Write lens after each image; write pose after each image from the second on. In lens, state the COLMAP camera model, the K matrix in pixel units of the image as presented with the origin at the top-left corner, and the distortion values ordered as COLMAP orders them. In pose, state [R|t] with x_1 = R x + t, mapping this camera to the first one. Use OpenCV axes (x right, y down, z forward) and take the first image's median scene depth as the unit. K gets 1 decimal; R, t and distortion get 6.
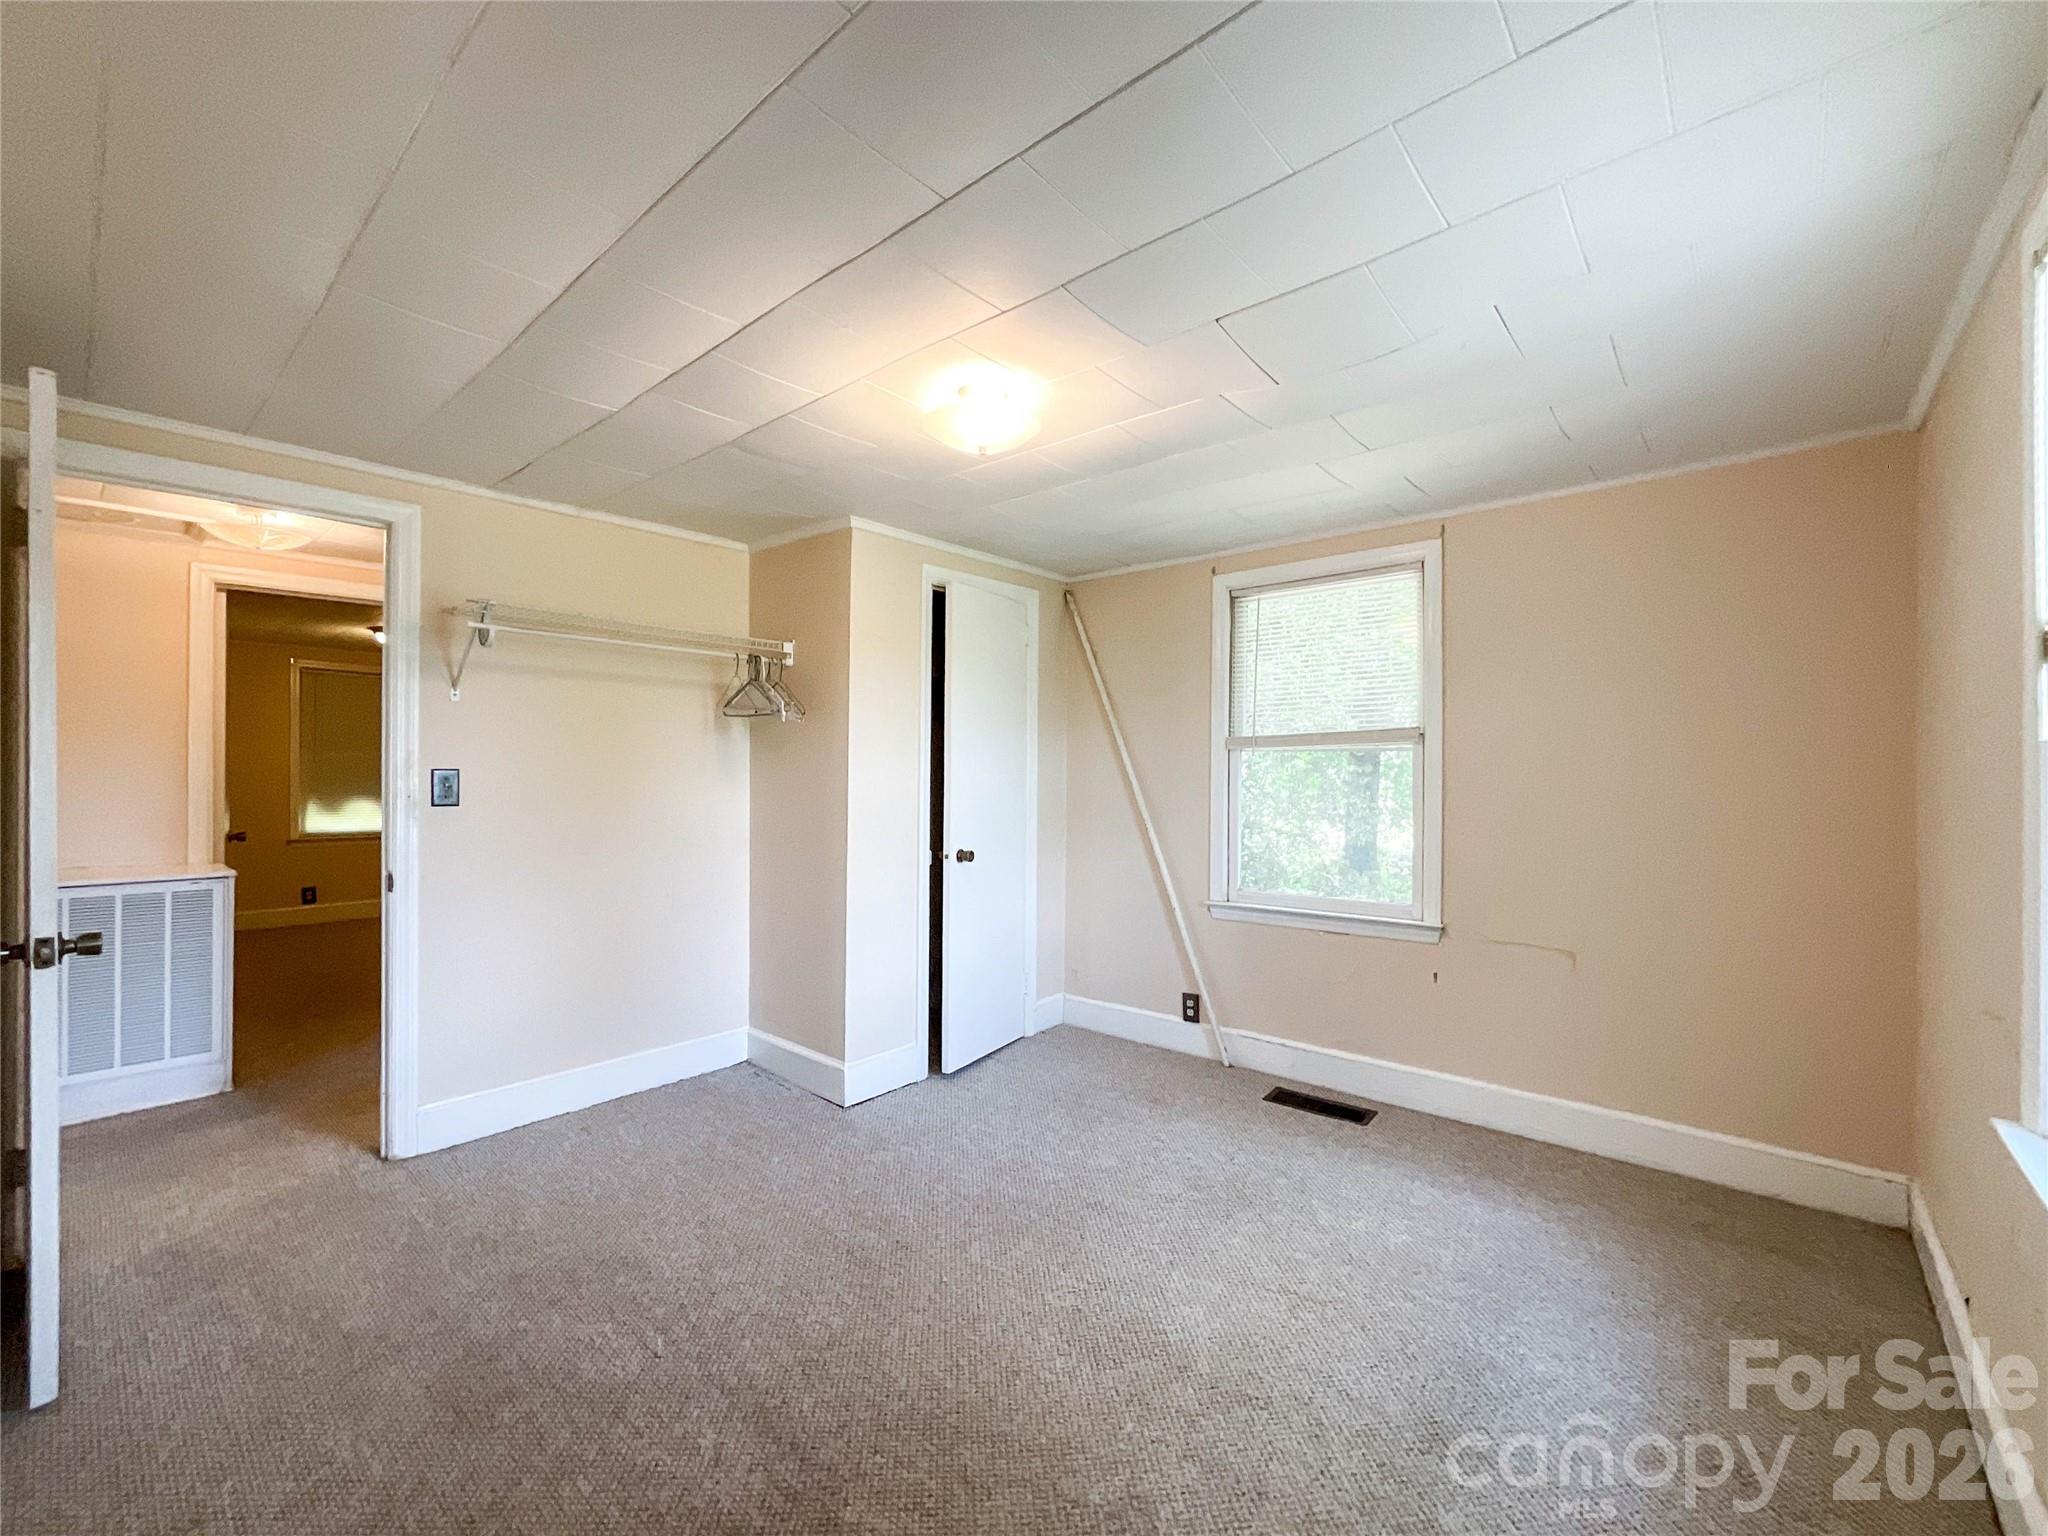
lens RADIAL K [[850.4, 0, 1019.8], [0, 850.4, 793.1], [0, 0, 1]] dist [-0.028780, 0.016018]
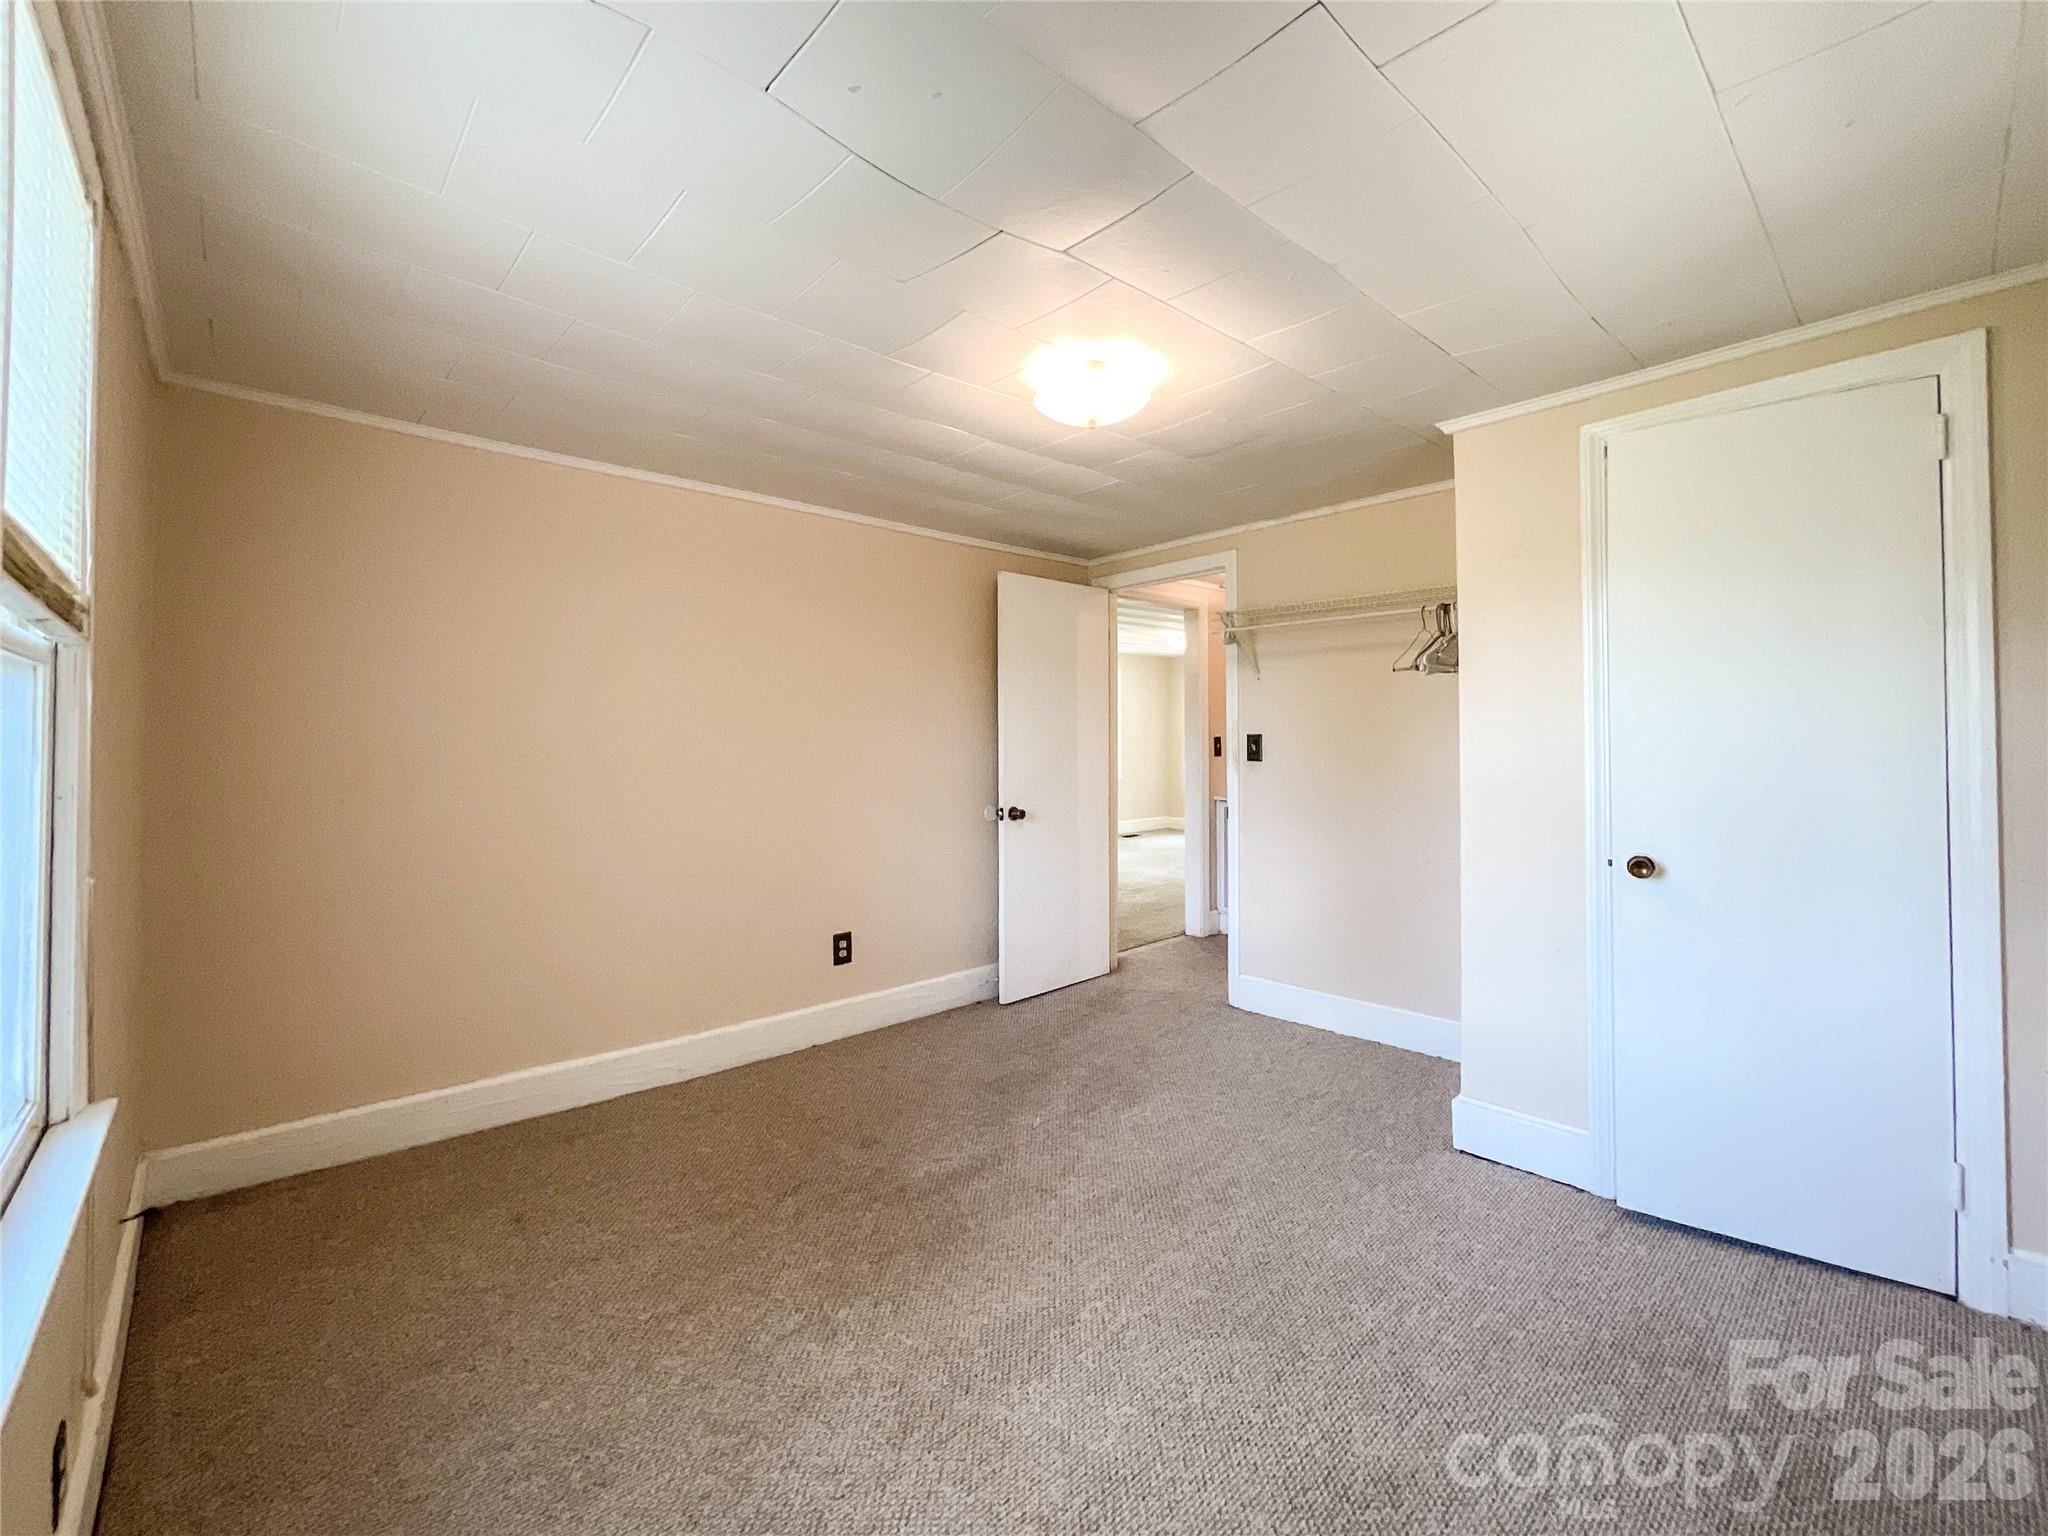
lens RADIAL K [[859.4, 0, 1027.1], [0, 859.4, 744.4], [0, 0, 1]] dist [-0.028958, 0.016502]
pose [[-0.096981, 0.007582, -0.995257, 0.789600], [-0.013328, 0.999871, 0.008916, -0.021331], [0.995197, 0.014130, -0.096868, 0.818378]]
